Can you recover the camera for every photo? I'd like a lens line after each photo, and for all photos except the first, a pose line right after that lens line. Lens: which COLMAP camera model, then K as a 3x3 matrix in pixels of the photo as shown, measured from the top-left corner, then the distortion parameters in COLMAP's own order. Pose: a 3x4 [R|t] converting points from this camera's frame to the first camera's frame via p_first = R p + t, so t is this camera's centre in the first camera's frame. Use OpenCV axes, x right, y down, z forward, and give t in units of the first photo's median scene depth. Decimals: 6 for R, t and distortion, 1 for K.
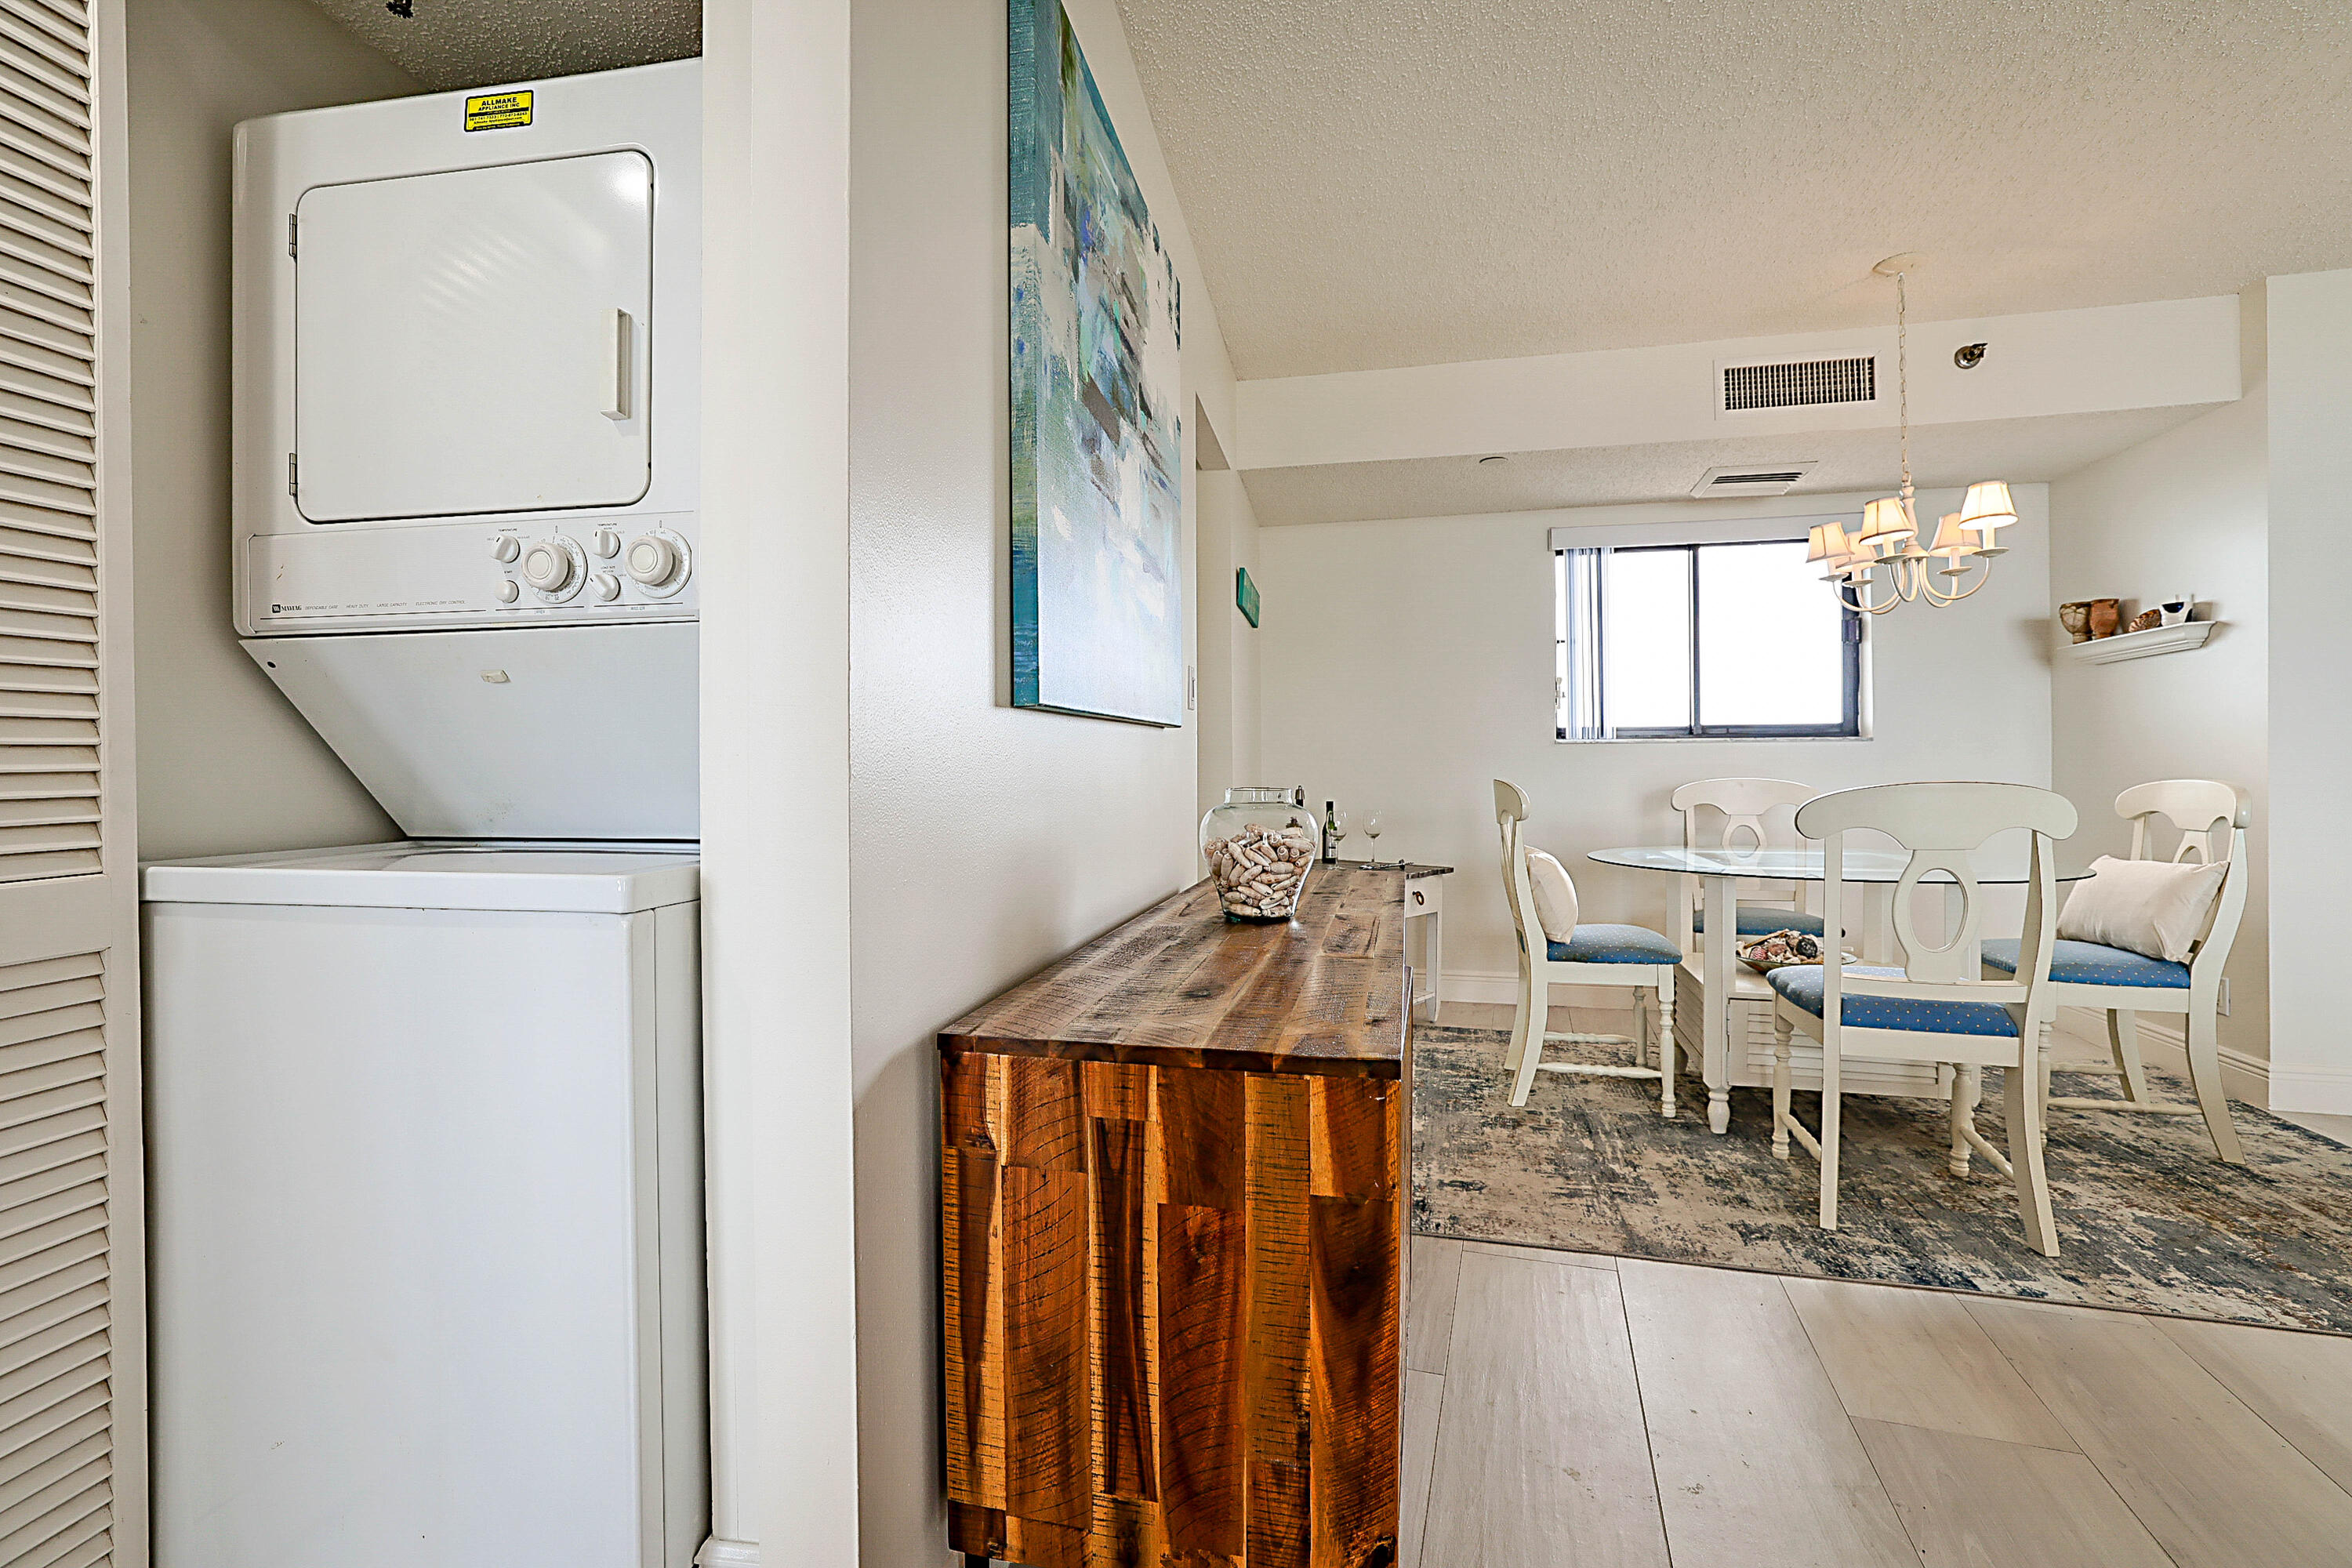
lens RADIAL K [[1013.5, 0, 1192.9], [0, 1013.5, 769.7], [0, 0, 1]] dist [-0.030640, 0.012190]
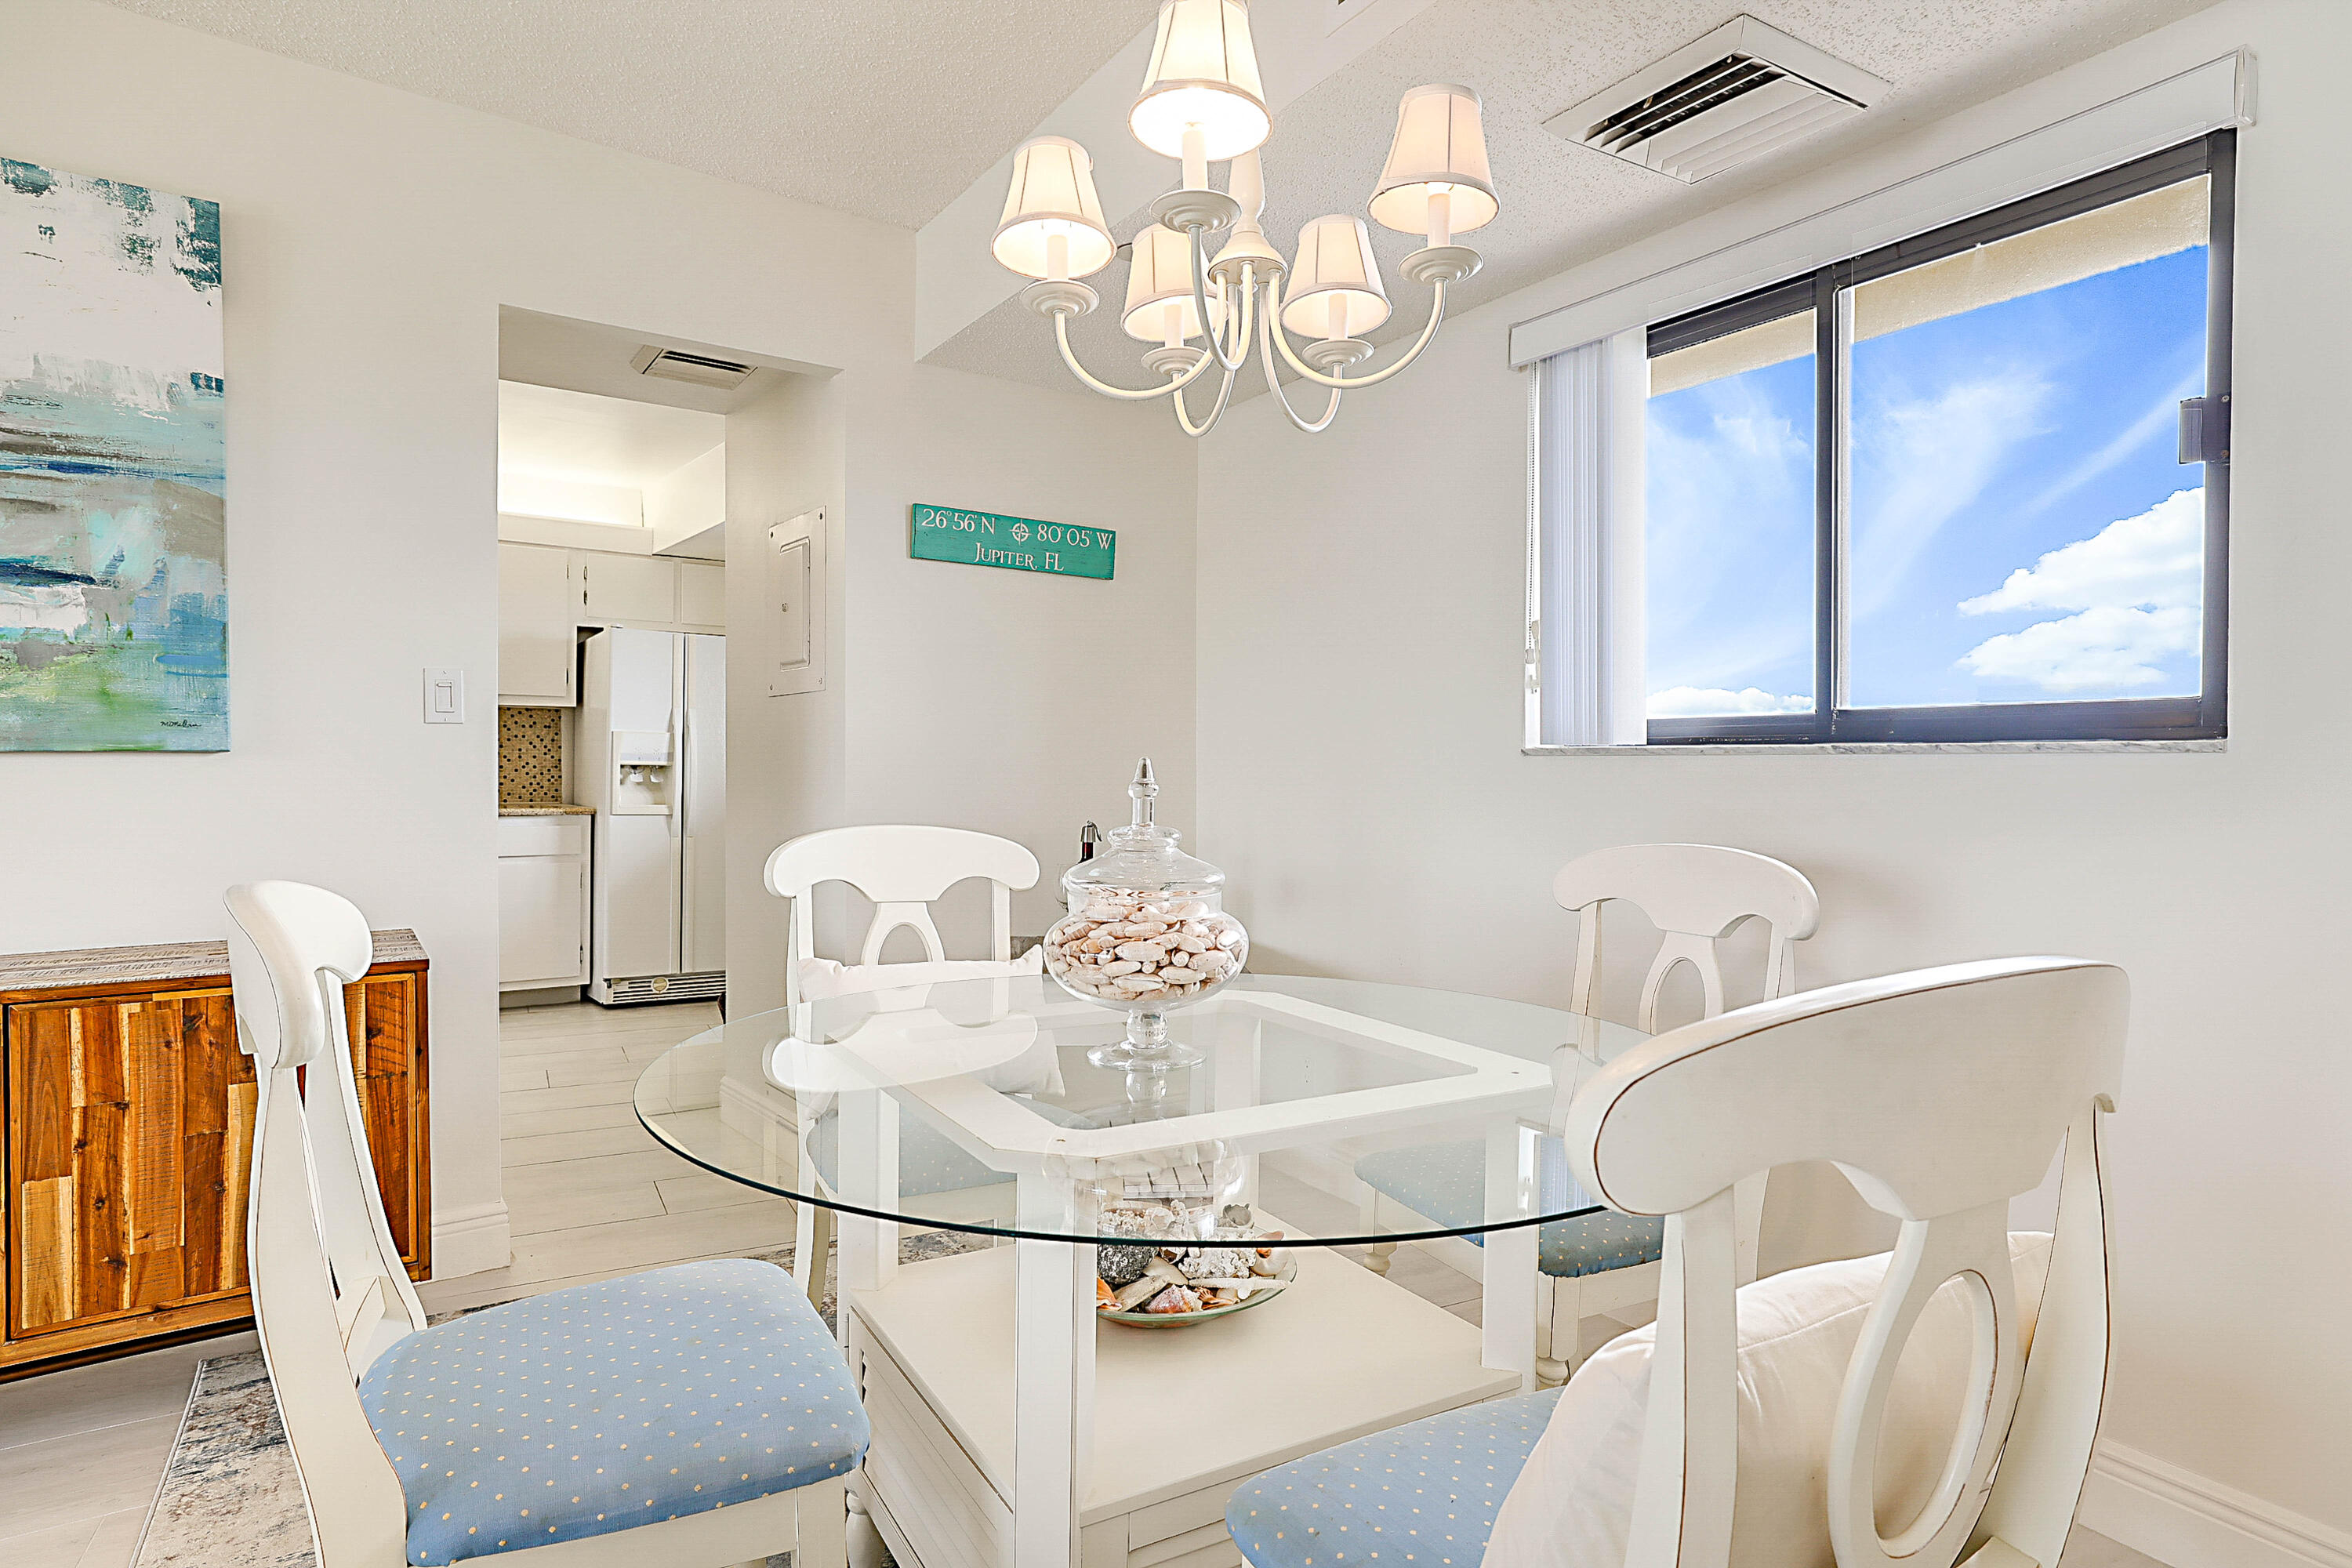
lens RADIAL K [[1286.3, 0, 1170.8], [0, 1286.3, 778.0], [0, 0, 1]] dist [-0.032111, 0.033054]
pose [[0.719255, 0.014466, -0.694596, 1.093985], [-0.008620, 0.999892, 0.011898, -0.033349], [0.694693, -0.002571, 0.719302, 0.683923]]
